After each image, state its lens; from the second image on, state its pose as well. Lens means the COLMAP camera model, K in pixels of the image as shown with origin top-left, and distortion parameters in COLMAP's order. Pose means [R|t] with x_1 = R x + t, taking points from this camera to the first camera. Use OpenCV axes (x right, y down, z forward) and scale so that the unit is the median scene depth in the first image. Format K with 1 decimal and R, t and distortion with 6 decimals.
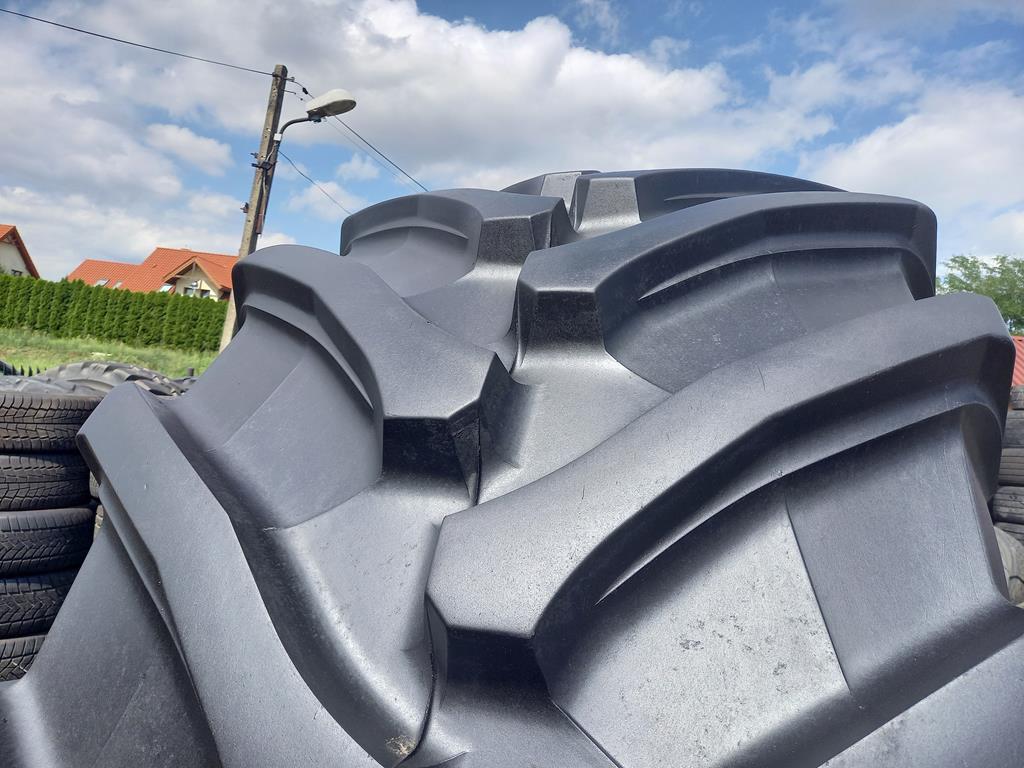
lens RADIAL K [[757.1, 0, 512.1], [0, 757.1, 382.0], [0, 0, 1]] dist [0.068215, -0.078802]
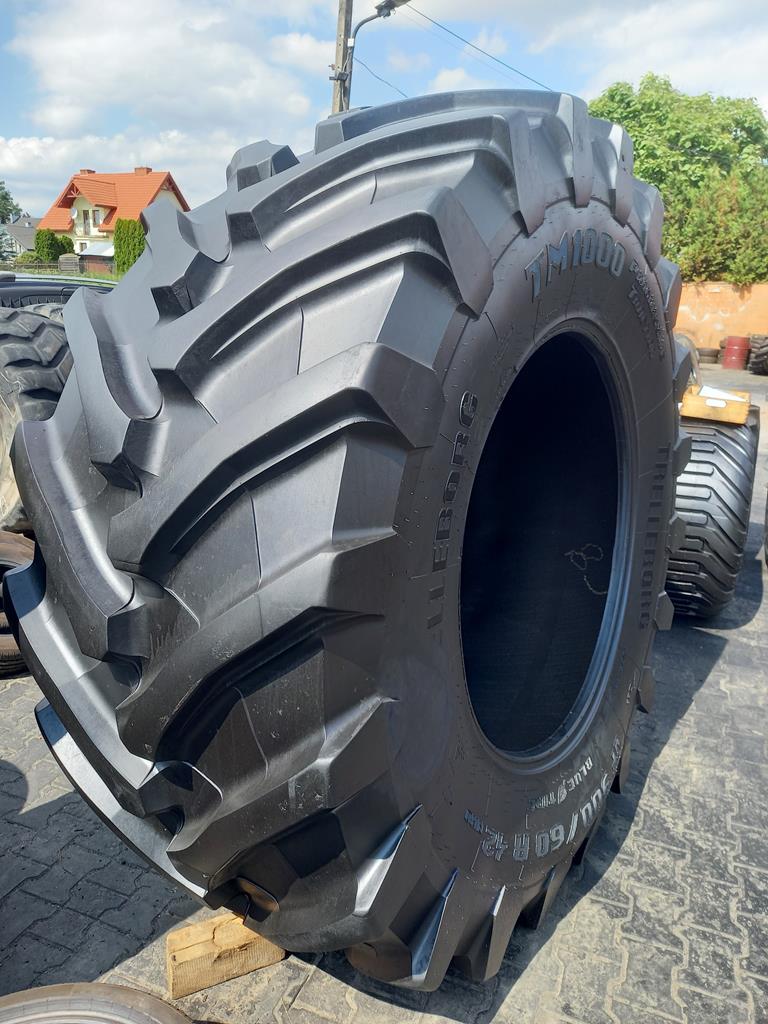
lens RADIAL K [[762.2, 0, 384.0], [0, 762.2, 512.0], [0, 0, 1]] dist [0.060178, -0.062259]
pose [[0.937535, 0.004125, -0.347865, 0.090007], [0.092669, 0.960841, 0.261146, 0.010892], [0.335321, -0.277070, 0.900440, -0.068332]]
